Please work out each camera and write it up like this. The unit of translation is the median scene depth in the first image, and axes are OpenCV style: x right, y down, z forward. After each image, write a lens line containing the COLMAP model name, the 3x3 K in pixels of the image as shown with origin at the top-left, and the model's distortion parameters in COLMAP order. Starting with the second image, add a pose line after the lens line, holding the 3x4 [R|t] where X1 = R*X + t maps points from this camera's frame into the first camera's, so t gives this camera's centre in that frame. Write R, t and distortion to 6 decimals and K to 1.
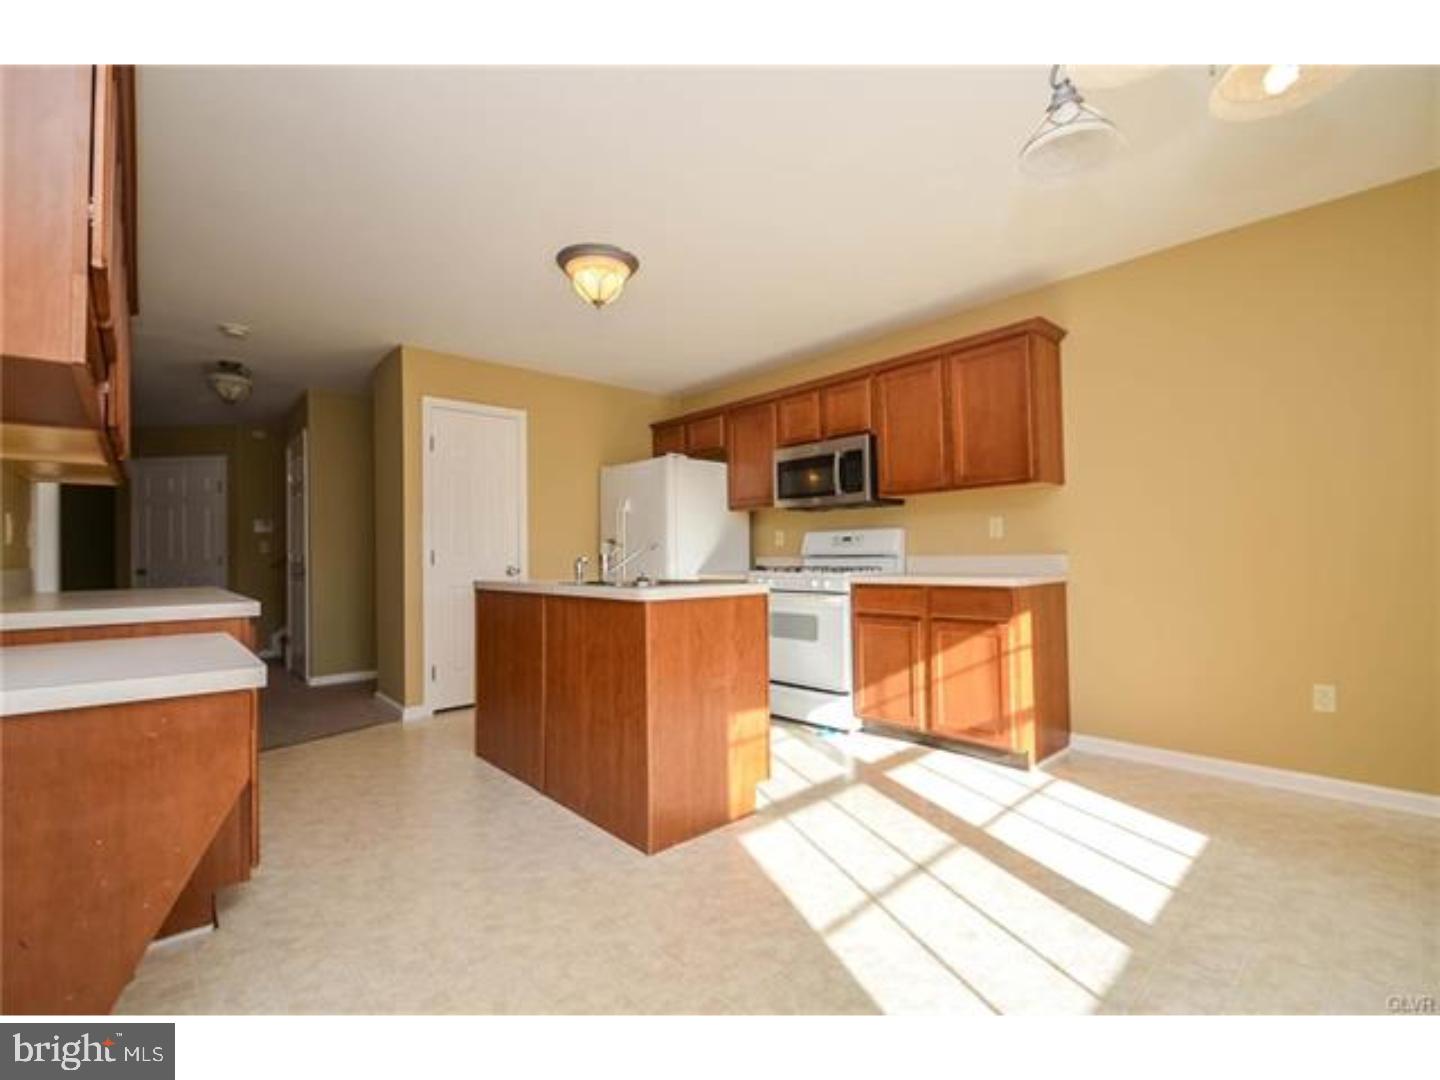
lens RADIAL K [[618.1, 0, 712.7], [0, 618.1, 540.4], [0, 0, 1]] dist [0.002720, 0.000340]
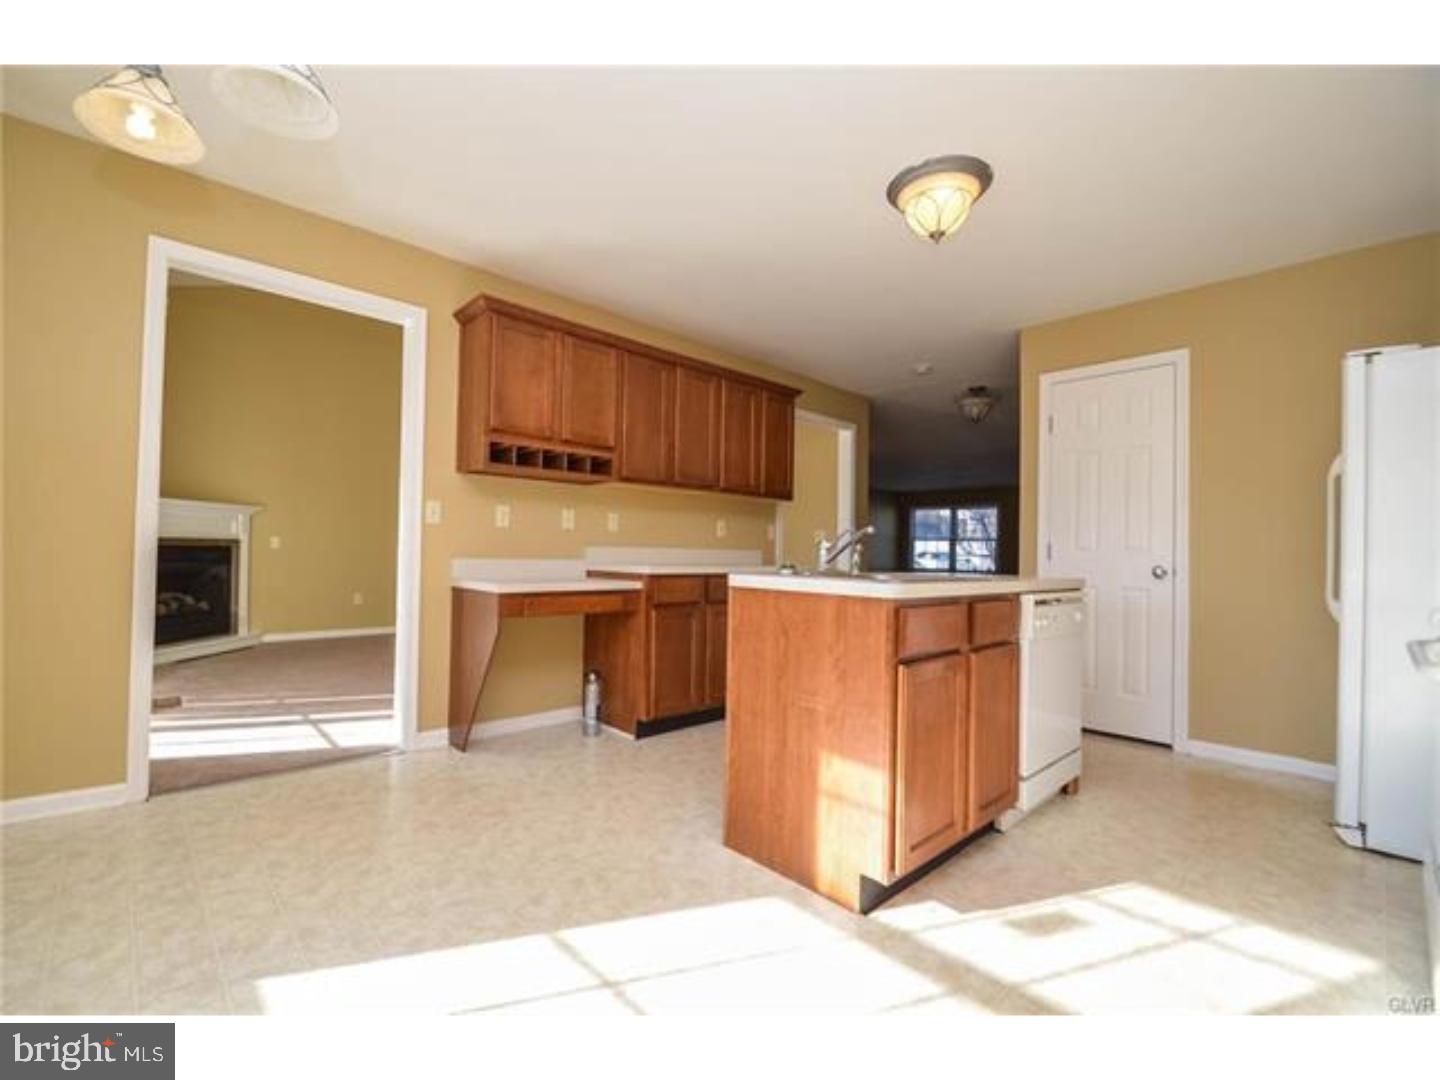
lens RADIAL K [[645.0, 0, 716.6], [0, 645.0, 544.9], [0, 0, 1]] dist [0.002369, 0.000044]
pose [[0.020266, -0.002667, -0.999791, 0.800612], [0.000343, 0.999996, -0.002660, 0.032382], [0.999795, -0.000289, 0.020267, 0.843249]]
